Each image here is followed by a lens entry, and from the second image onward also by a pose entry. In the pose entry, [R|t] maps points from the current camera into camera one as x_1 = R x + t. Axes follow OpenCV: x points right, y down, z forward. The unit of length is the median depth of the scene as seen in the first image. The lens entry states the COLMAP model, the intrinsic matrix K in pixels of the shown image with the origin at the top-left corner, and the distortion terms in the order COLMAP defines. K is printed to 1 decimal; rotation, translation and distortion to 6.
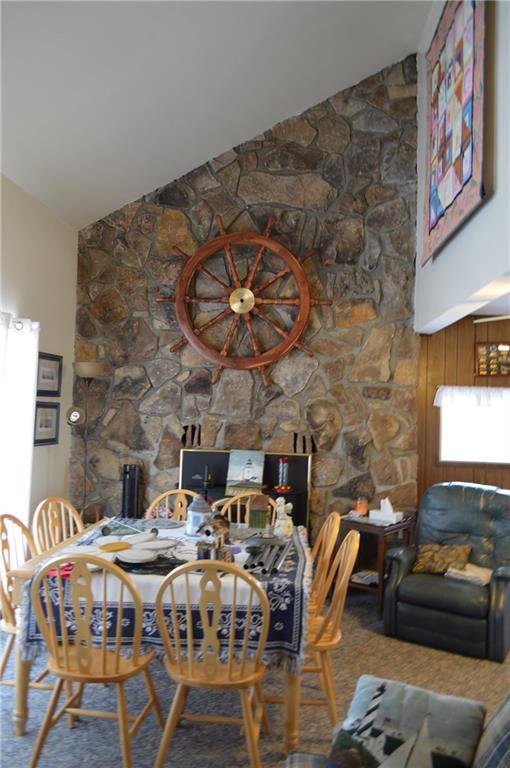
lens RADIAL K [[602.5, 0, 255.1], [0, 602.5, 383.4], [0, 0, 1]] dist [-0.022829, 0.012537]
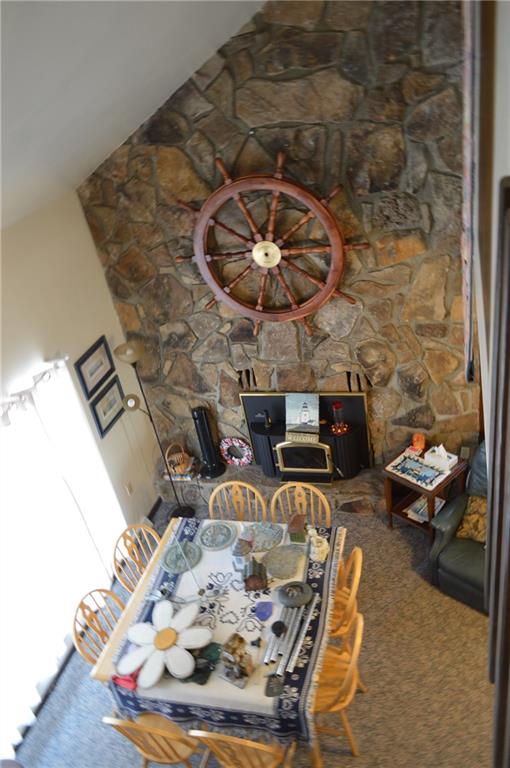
lens RADIAL K [[602.5, 0, 255.4], [0, 602.5, 384.0], [0, 0, 1]] dist [-0.022829, 0.012537]
pose [[0.960813, -0.076860, -0.266328, 0.178862], [0.211477, 0.824400, 0.525017, -0.438278], [0.179208, -0.560765, 0.808348, 0.176979]]
